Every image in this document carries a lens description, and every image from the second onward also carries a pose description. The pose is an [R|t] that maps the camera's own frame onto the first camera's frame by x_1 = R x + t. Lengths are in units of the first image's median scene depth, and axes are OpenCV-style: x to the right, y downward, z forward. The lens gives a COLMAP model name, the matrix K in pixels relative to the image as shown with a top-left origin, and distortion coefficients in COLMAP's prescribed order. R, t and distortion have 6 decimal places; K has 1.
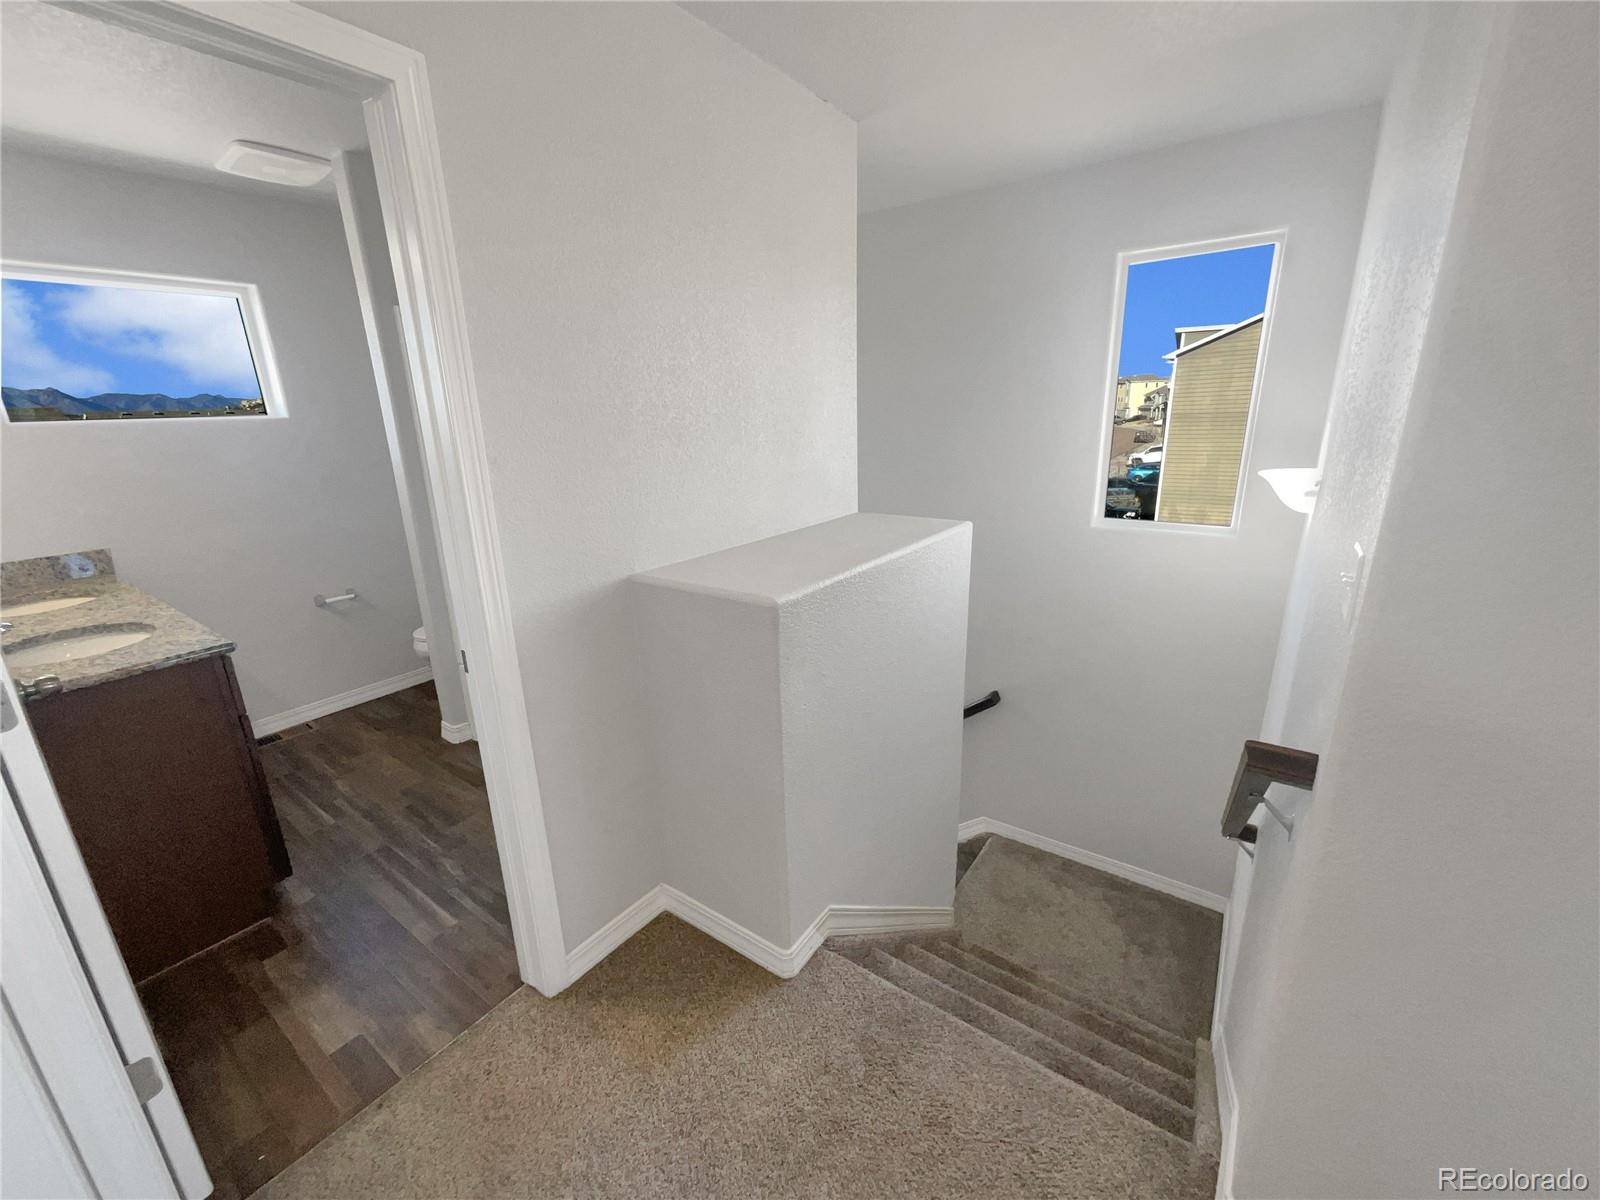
lens RADIAL K [[668.9, 0, 800.8], [0, 668.9, 607.2], [0, 0, 1]] dist [-0.003753, -0.000510]
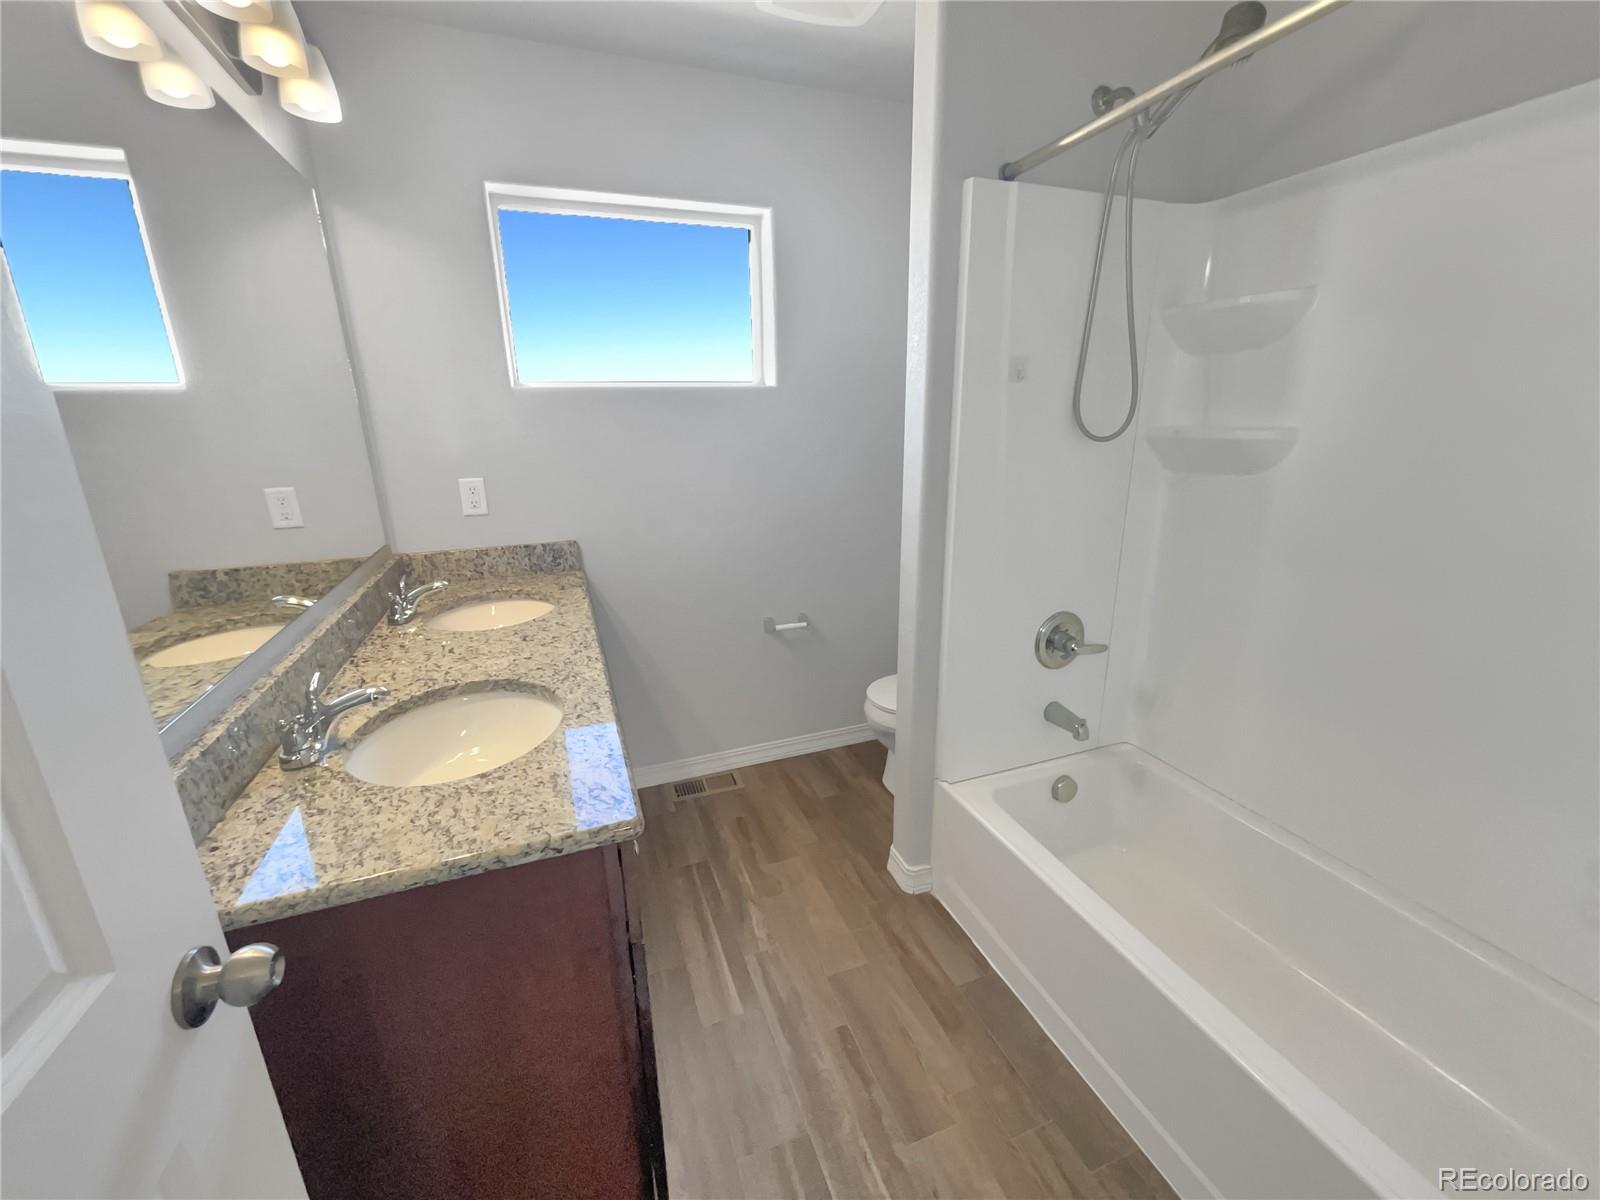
lens RADIAL K [[668.9, 0, 800.8], [0, 668.9, 607.2], [0, 0, 1]] dist [-0.003753, -0.000510]
pose [[0.837884, 0.169740, -0.518786, -0.338474], [-0.165921, 0.984649, 0.054189, -0.094396], [0.520020, 0.040673, 0.853185, 0.410880]]
